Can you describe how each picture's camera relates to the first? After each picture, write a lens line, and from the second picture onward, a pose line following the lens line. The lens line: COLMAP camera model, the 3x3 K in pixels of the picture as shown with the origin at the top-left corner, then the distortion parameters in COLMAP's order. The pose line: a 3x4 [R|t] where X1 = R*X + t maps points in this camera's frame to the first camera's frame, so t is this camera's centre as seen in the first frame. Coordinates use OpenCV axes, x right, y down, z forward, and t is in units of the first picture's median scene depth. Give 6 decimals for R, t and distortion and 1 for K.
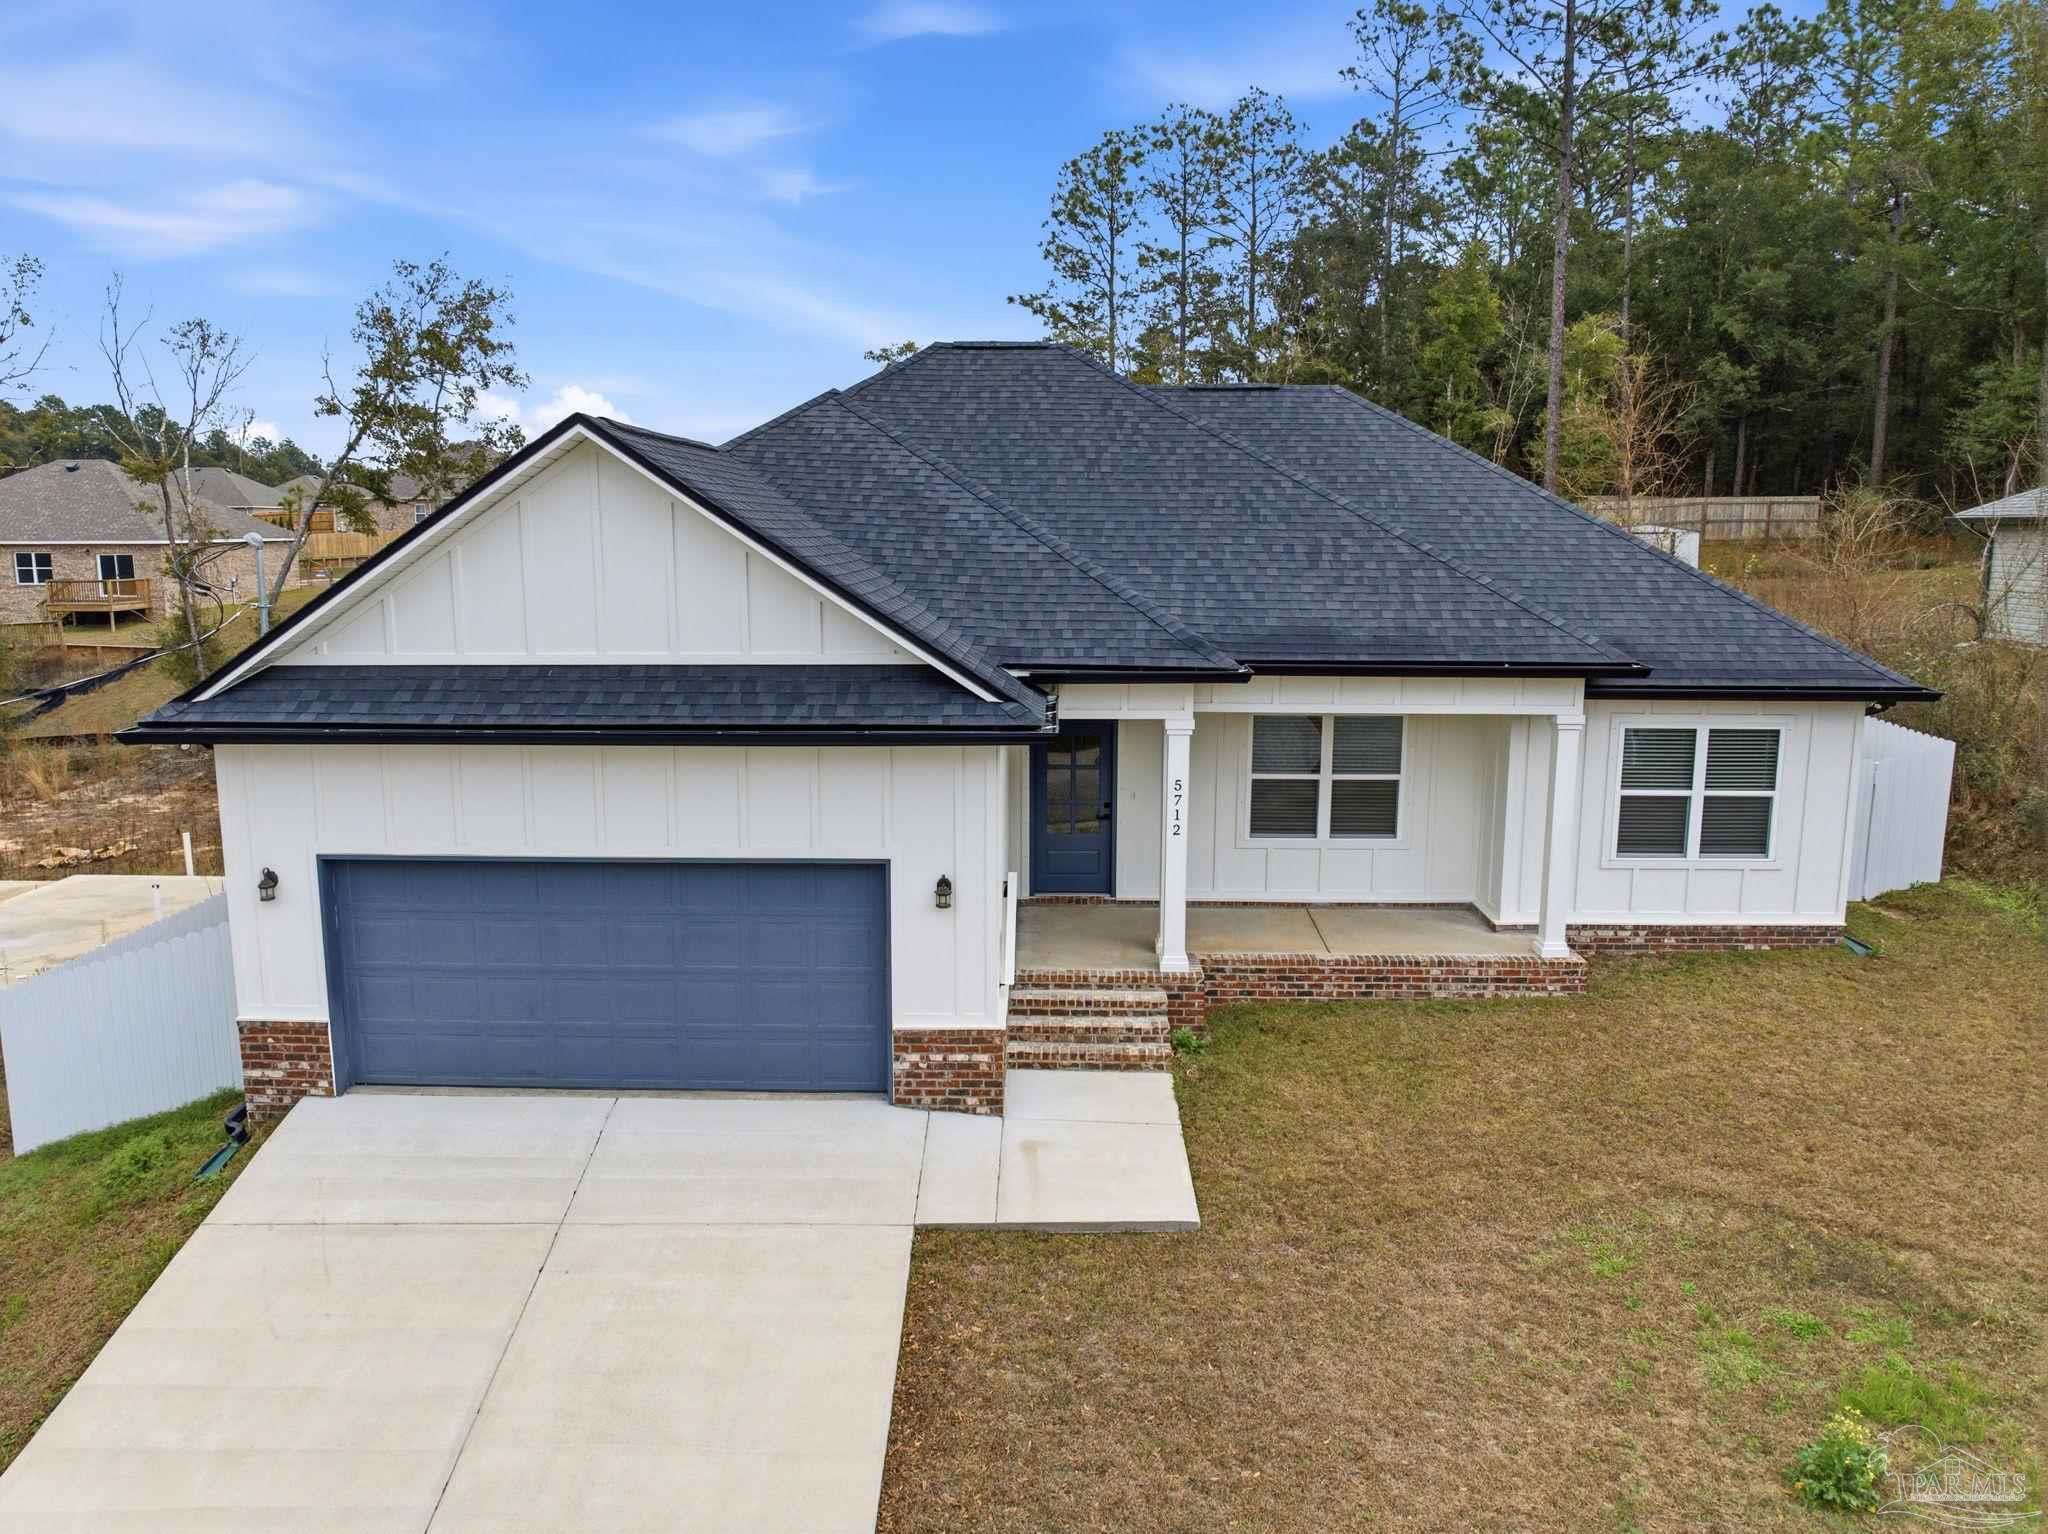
lens RADIAL K [[1467.8, 0, 1037.0], [0, 1467.8, 764.6], [0, 0, 1]] dist [-0.042970, 0.013871]
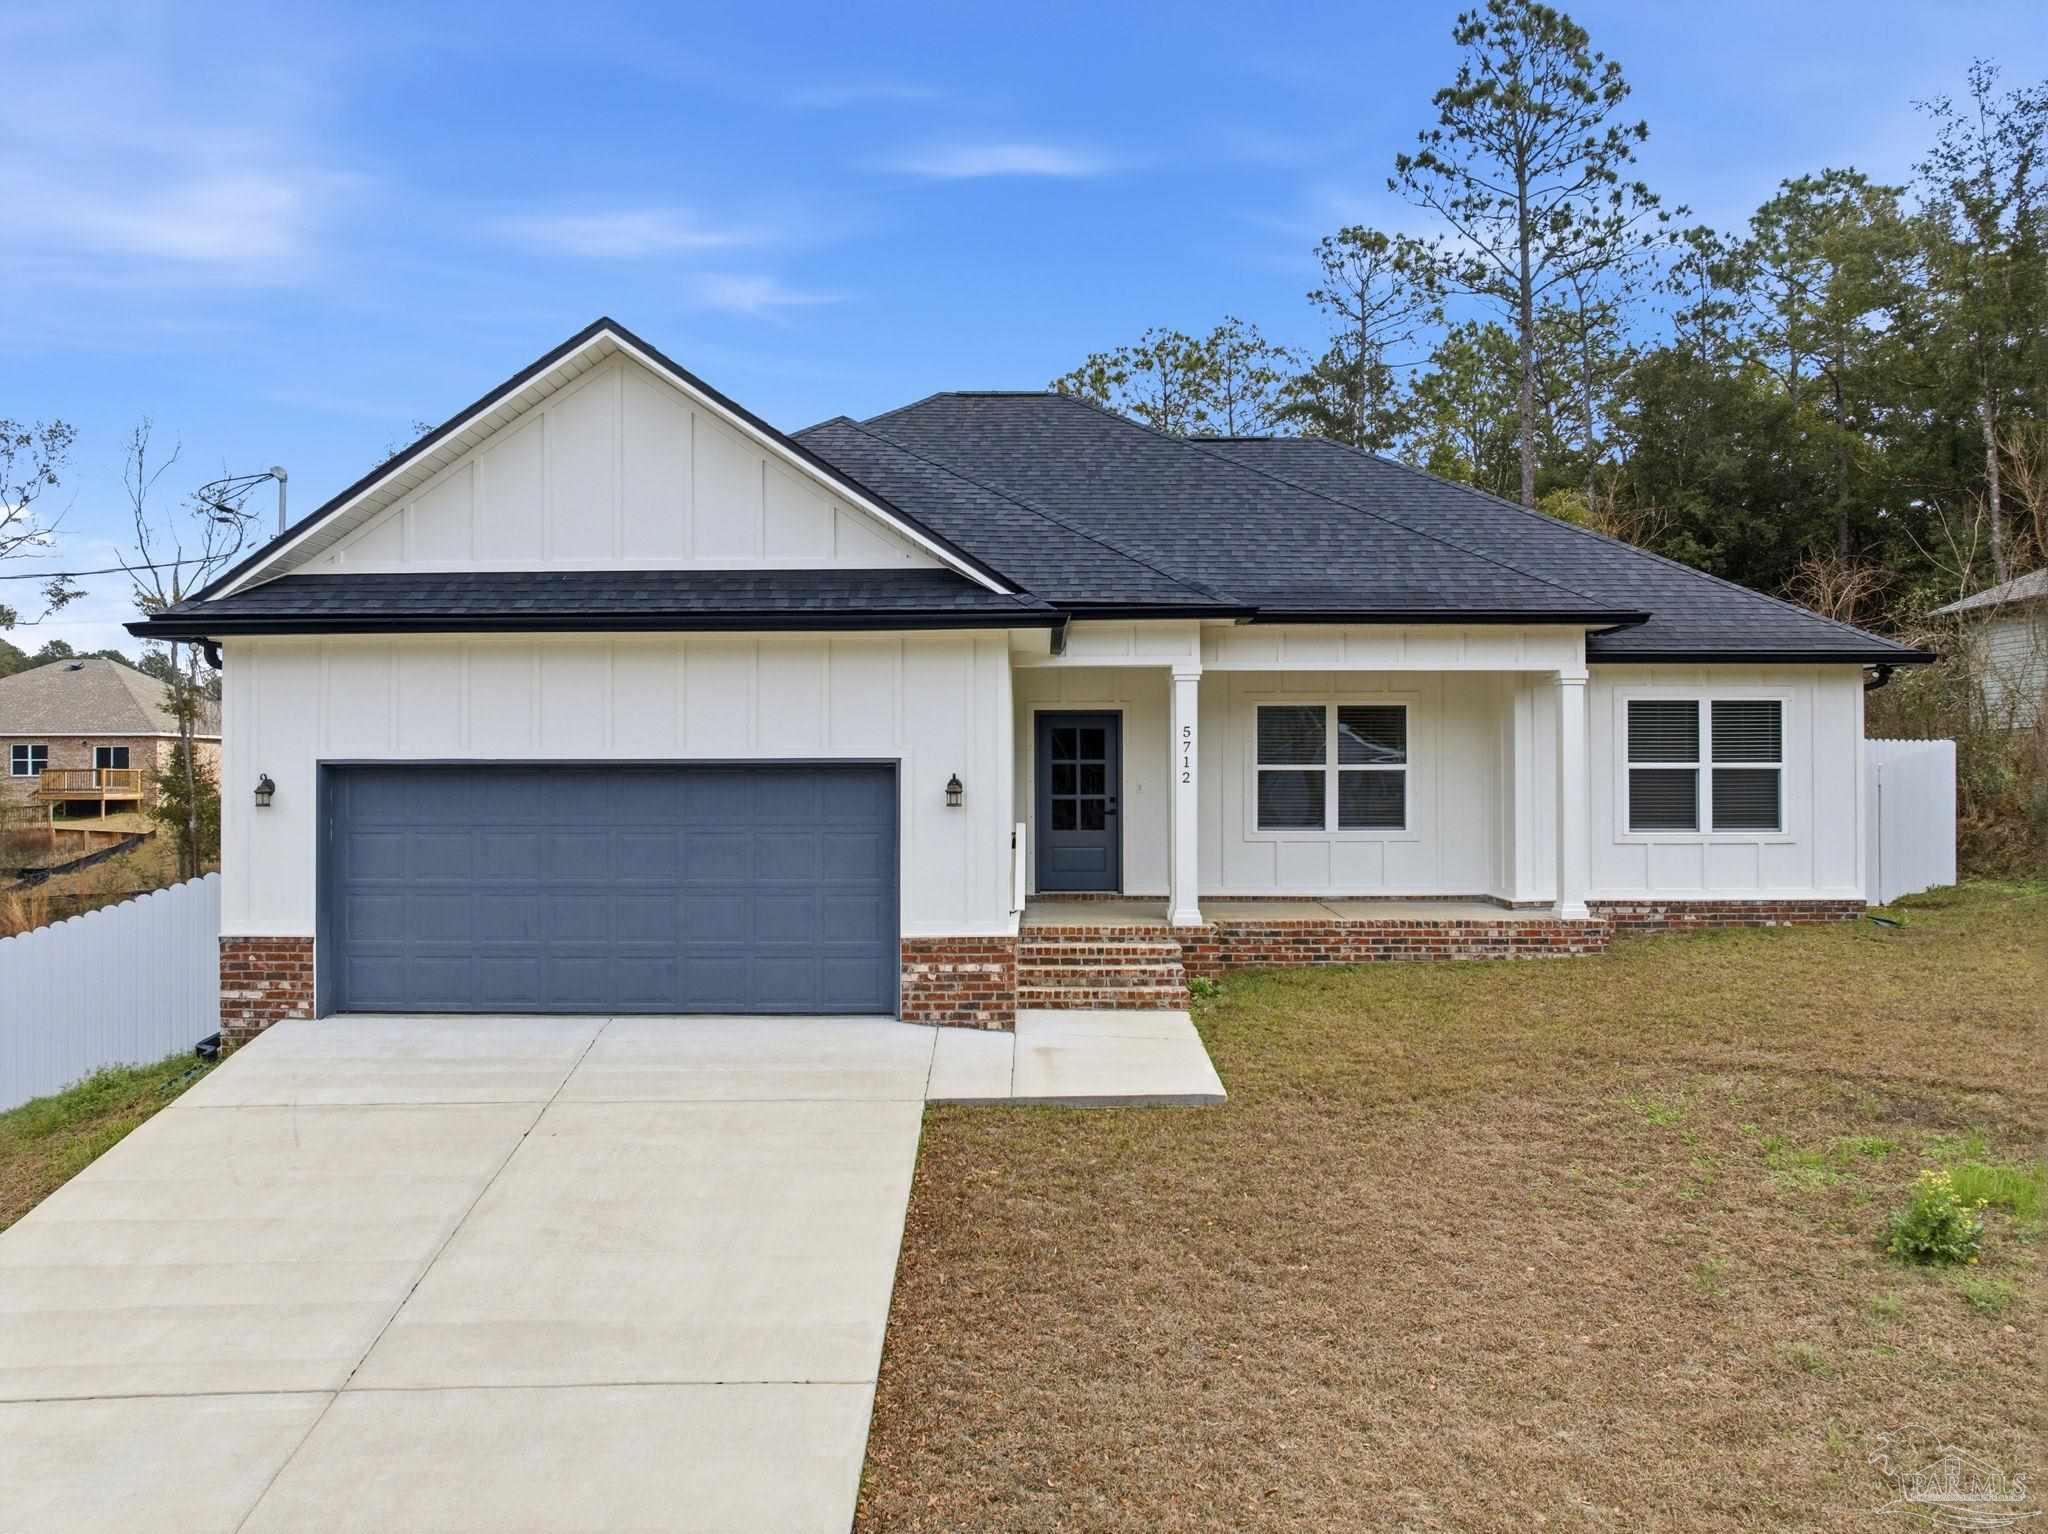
lens RADIAL K [[1467.8, 0, 1037.1], [0, 1467.8, 762.1], [0, 0, 1]] dist [-0.042970, 0.013871]
pose [[0.999937, -0.005668, 0.009659, -0.014914], [0.007283, 0.984296, -0.176378, 0.204984], [-0.008508, 0.176438, 0.984275, 0.023130]]
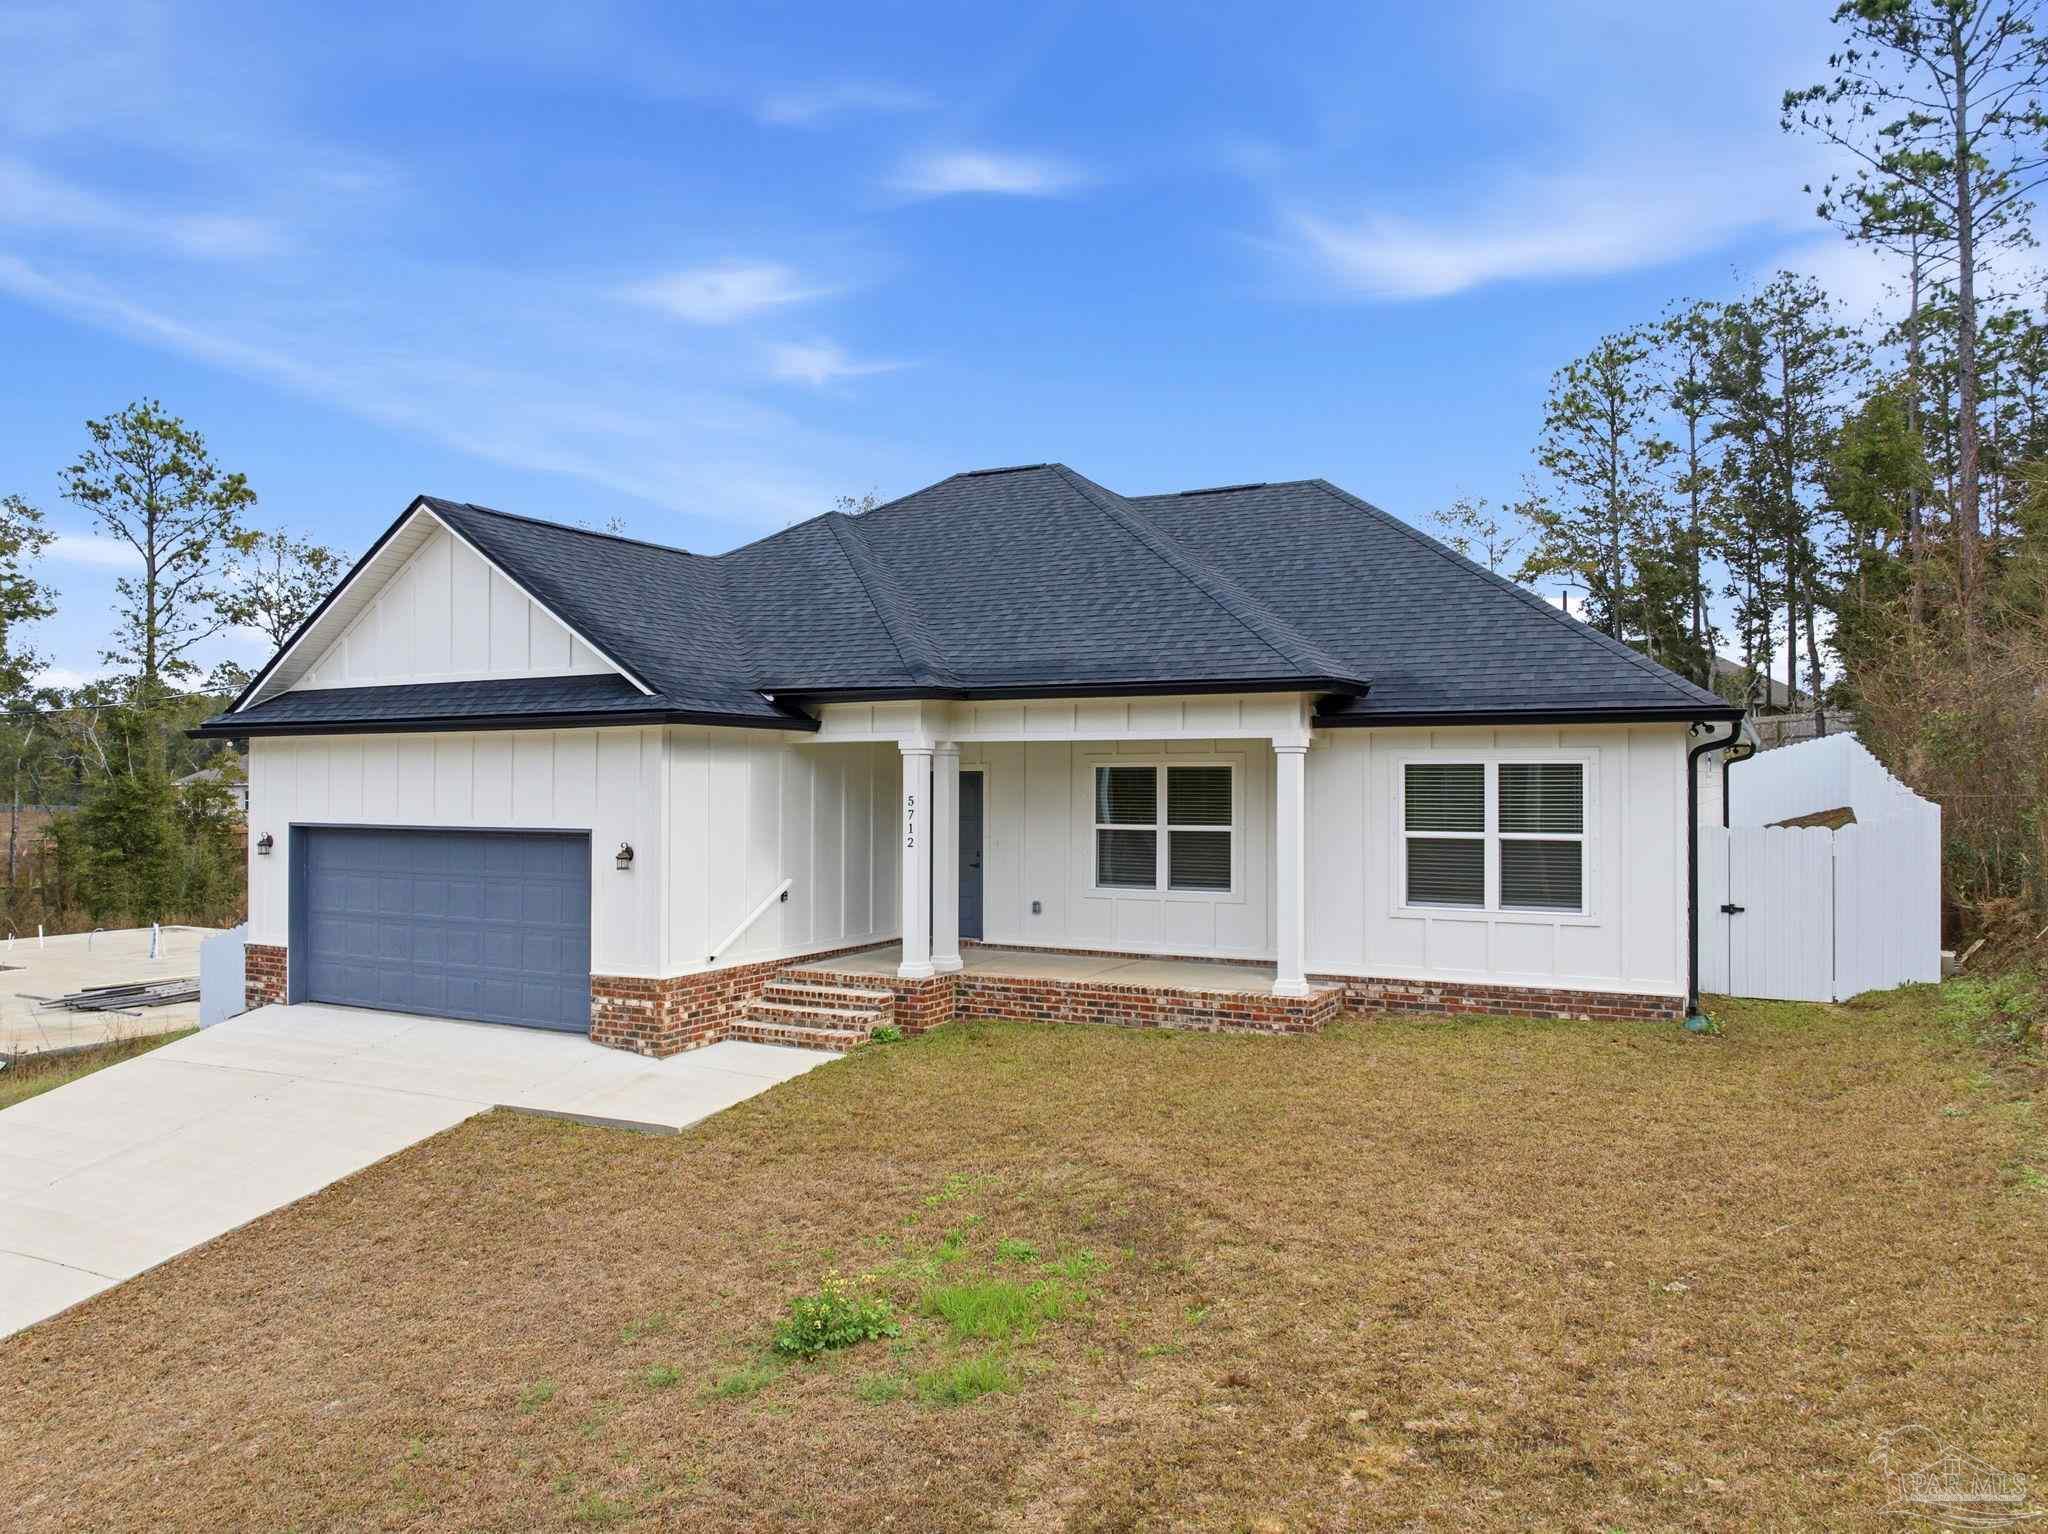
lens RADIAL K [[1467.8, 0, 1029.1], [0, 1467.8, 757.5], [0, 0, 1]] dist [-0.042970, 0.013871]
pose [[0.890560, -0.011118, -0.454730, 0.660385], [-0.070565, 0.984221, -0.162261, 0.150585], [0.449360, 0.176591, 0.875723, 0.071315]]
